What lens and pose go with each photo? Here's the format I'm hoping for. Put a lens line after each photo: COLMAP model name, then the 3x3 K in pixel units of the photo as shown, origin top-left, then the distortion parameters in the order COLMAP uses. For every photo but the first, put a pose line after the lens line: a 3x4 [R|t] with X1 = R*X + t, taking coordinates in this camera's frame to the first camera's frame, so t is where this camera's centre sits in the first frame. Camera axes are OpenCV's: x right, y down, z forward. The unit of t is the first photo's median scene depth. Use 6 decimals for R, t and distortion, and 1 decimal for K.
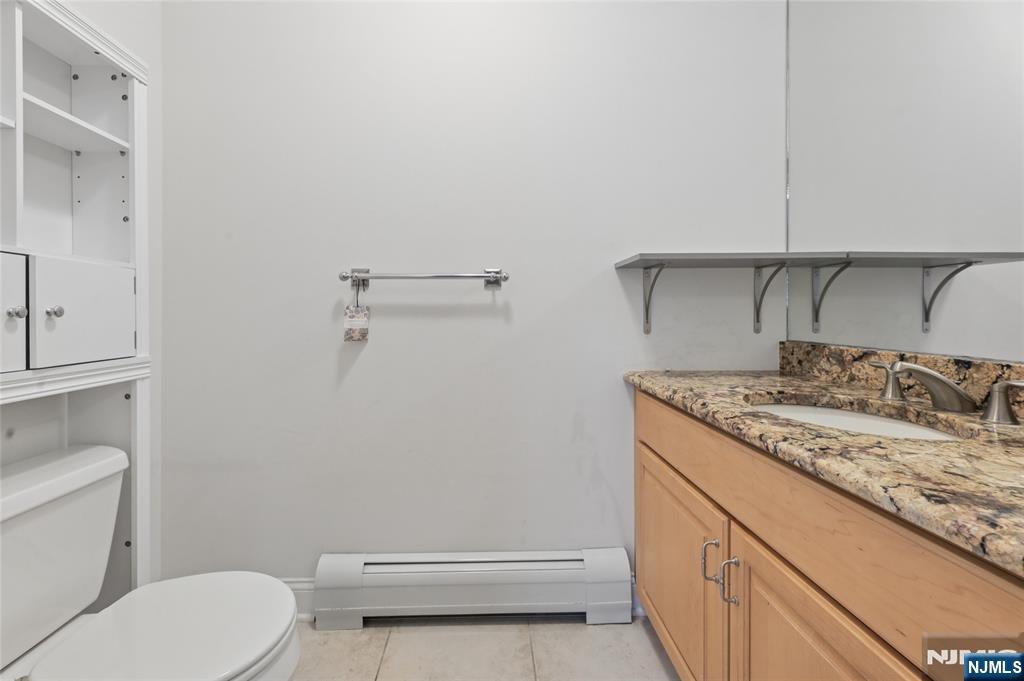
lens RADIAL K [[437.3, 0, 506.9], [0, 437.3, 314.3], [0, 0, 1]] dist [0.001384, 0.000237]
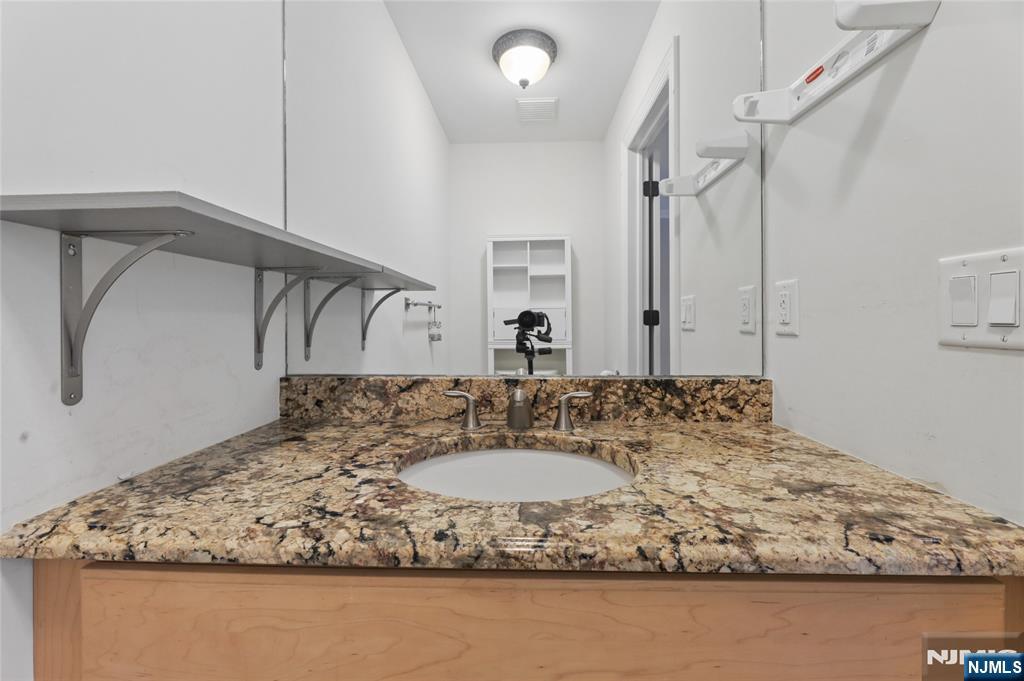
lens RADIAL K [[413.7, 0, 511.5], [0, 413.7, 322.1], [0, 0, 1]] dist [-0.001600, -0.000862]
pose [[0.075088, 0.000589, 0.997177, -0.014196], [0.003518, 0.999993, -0.000855, -0.033436], [-0.997171, 0.003573, 0.075085, 0.763888]]
